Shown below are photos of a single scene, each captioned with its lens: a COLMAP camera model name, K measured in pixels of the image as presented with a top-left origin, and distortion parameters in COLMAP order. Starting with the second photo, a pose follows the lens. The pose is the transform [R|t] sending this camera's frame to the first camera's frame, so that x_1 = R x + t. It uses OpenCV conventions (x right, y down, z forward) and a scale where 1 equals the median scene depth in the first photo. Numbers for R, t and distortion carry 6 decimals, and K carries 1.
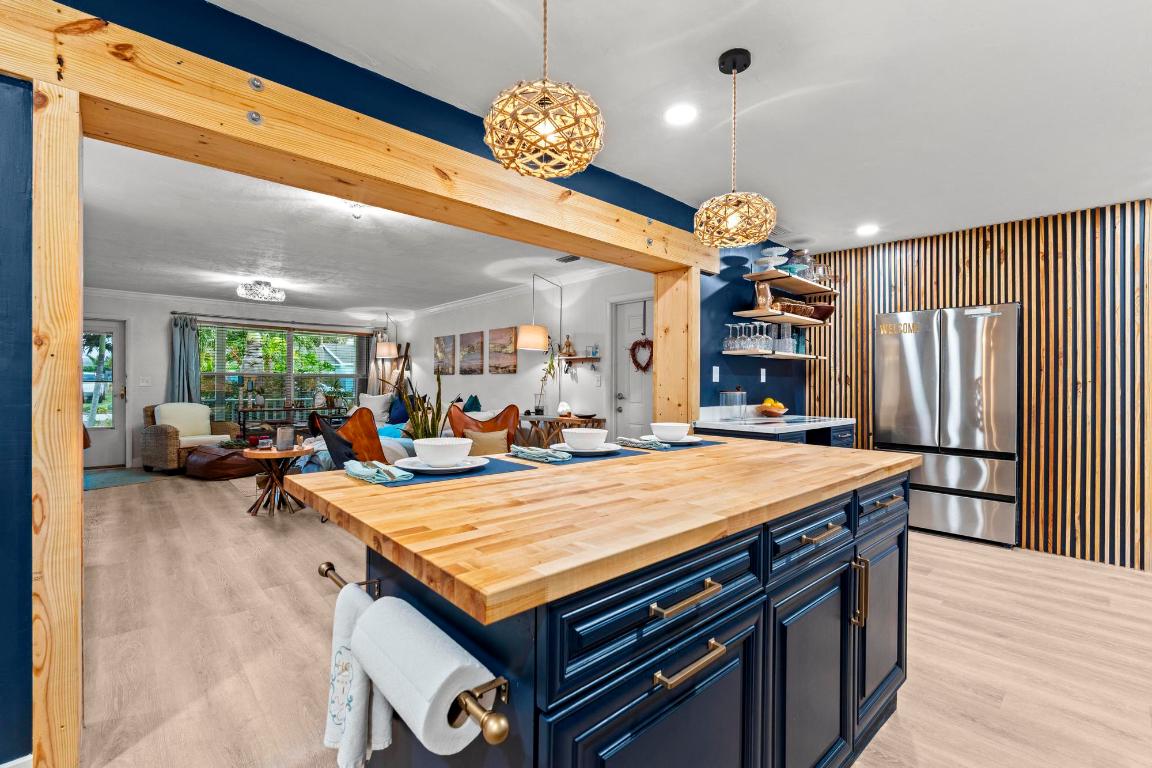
lens RADIAL K [[497.4, 0, 582.4], [0, 497.4, 386.7], [0, 0, 1]] dist [-0.008936, -0.000360]
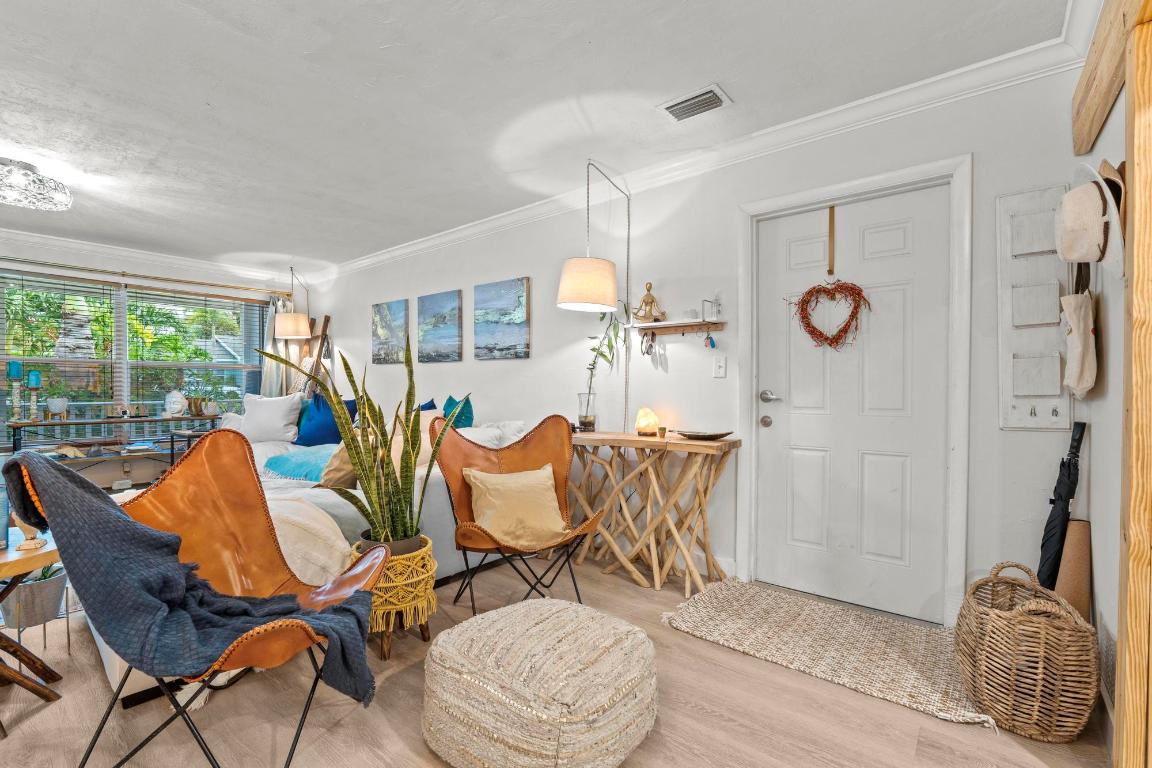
lens RADIAL K [[510.5, 0, 572.1], [0, 510.5, 398.2], [0, 0, 1]] dist [0.001578, -0.000226]
pose [[0.992793, -0.003080, 0.119806, -0.148698], [0.000641, 0.999792, 0.020387, 0.007226], [-0.119844, -0.020164, 0.992588, 0.389604]]
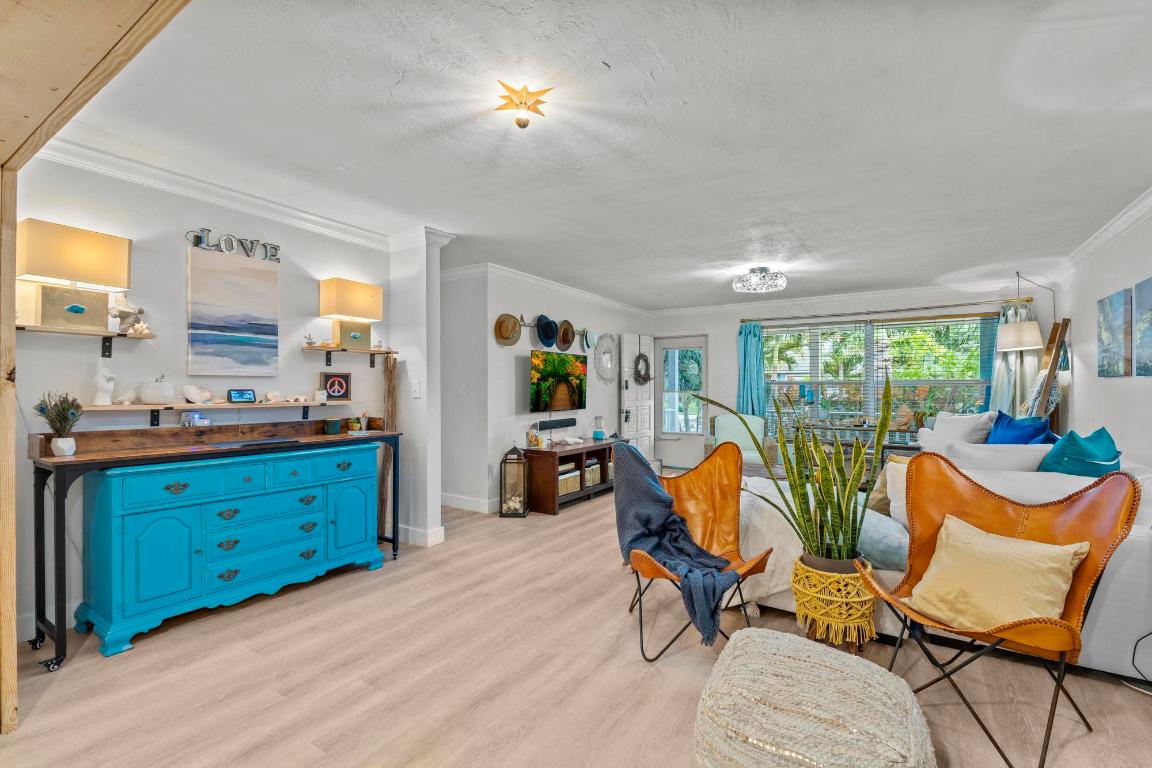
lens RADIAL K [[515.3, 0, 576.0], [0, 515.3, 384.0], [0, 0, 1]] dist [-0.009507, -0.000088]
pose [[0.233949, -0.012879, -0.972164, 0.079265], [-0.002562, 0.999901, -0.013864, -0.011648], [0.972246, 0.005734, 0.233892, 0.464188]]
